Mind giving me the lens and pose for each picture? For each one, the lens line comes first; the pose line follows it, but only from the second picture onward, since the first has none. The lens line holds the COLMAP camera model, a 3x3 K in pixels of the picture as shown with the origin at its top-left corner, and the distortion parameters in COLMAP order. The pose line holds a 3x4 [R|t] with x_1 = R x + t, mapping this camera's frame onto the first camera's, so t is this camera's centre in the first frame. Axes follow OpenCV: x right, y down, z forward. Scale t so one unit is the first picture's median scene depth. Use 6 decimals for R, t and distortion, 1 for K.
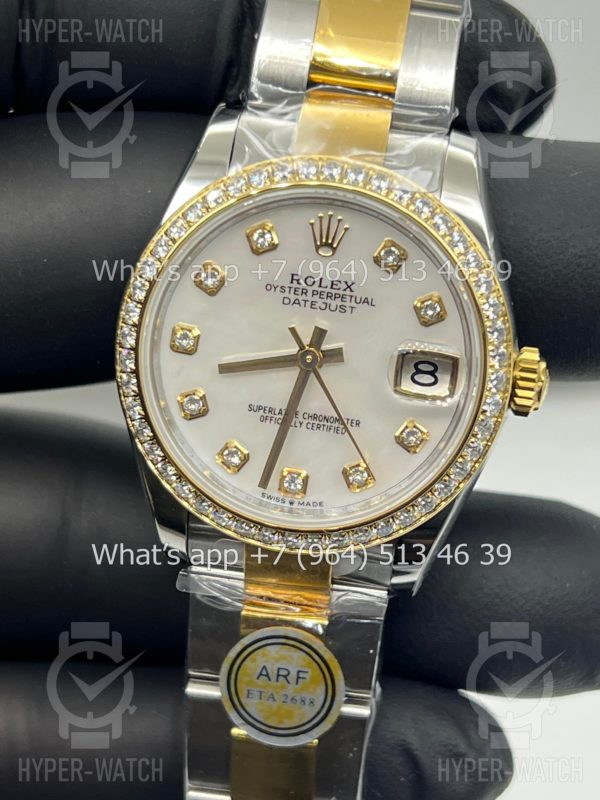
lens RADIAL K [[1804.7, 0, 315.4], [0, 1804.7, 397.2], [0, 0, 1]] dist [0.160818, 0.000000]
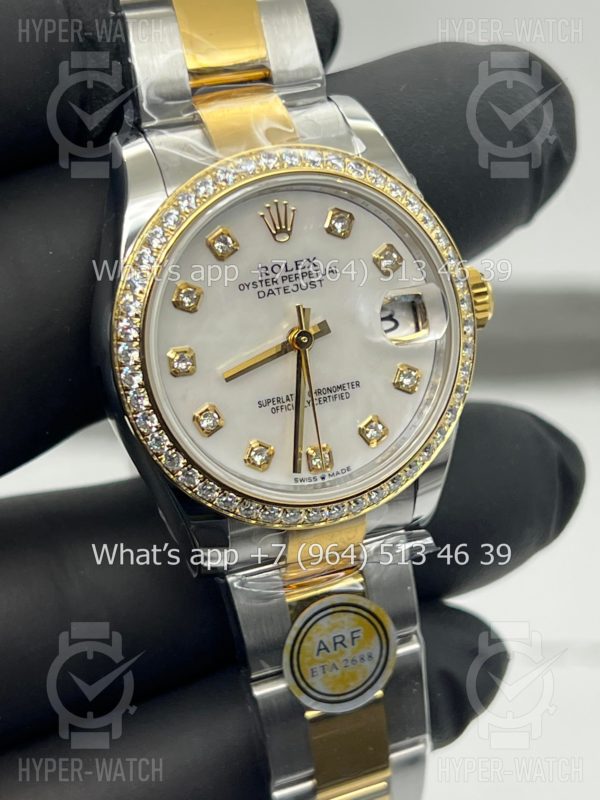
lens RADIAL K [[1804.7, 0, 291.6], [0, 1804.7, 380.6], [0, 0, 1]] dist [0.160818, 0.000000]
pose [[0.877303, -0.327705, 0.350641, -0.375517], [0.327902, 0.942761, 0.060684, -0.063243], [-0.350457, 0.061738, 0.934542, 0.030704]]
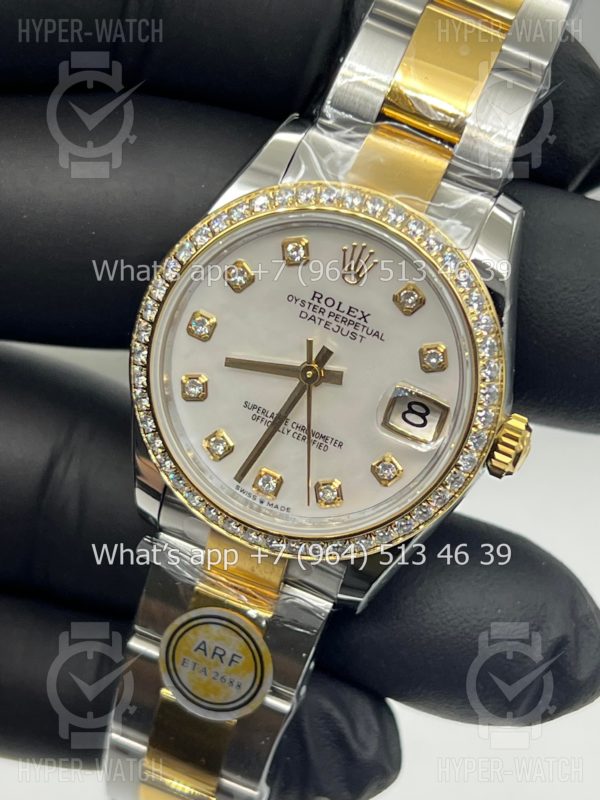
lens RADIAL K [[1804.7, 0, 300.2], [0, 1804.7, 406.3], [0, 0, 1]] dist [0.160818, 0.000000]
pose [[0.966222, 0.251098, -0.058013, 0.055694], [-0.248456, 0.967398, 0.049094, -0.052505], [0.068449, -0.033022, 0.997108, -0.046933]]
